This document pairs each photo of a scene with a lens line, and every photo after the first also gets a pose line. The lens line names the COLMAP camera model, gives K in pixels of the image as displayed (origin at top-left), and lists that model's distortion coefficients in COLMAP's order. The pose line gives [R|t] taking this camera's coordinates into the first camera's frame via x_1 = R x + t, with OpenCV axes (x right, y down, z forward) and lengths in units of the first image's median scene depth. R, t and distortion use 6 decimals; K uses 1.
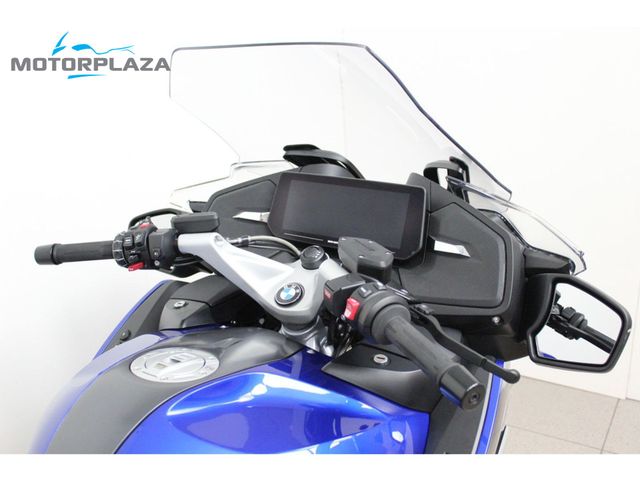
lens RADIAL K [[700.2, 0, 320.0], [0, 700.2, 240.0], [0, 0, 1]] dist [-0.000353, 0.001424]
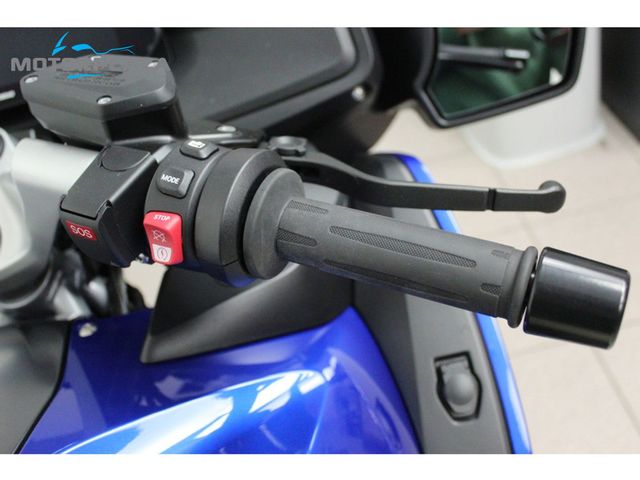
lens RADIAL K [[700.2, 0, 320.0], [0, 700.2, 240.0], [0, 0, 1]] dist [-0.000353, 0.001424]
pose [[0.787470, -0.517797, 0.334331, -0.016262], [0.386178, 0.837260, 0.387121, -0.015359], [-0.480372, -0.175735, 0.859279, 0.601798]]
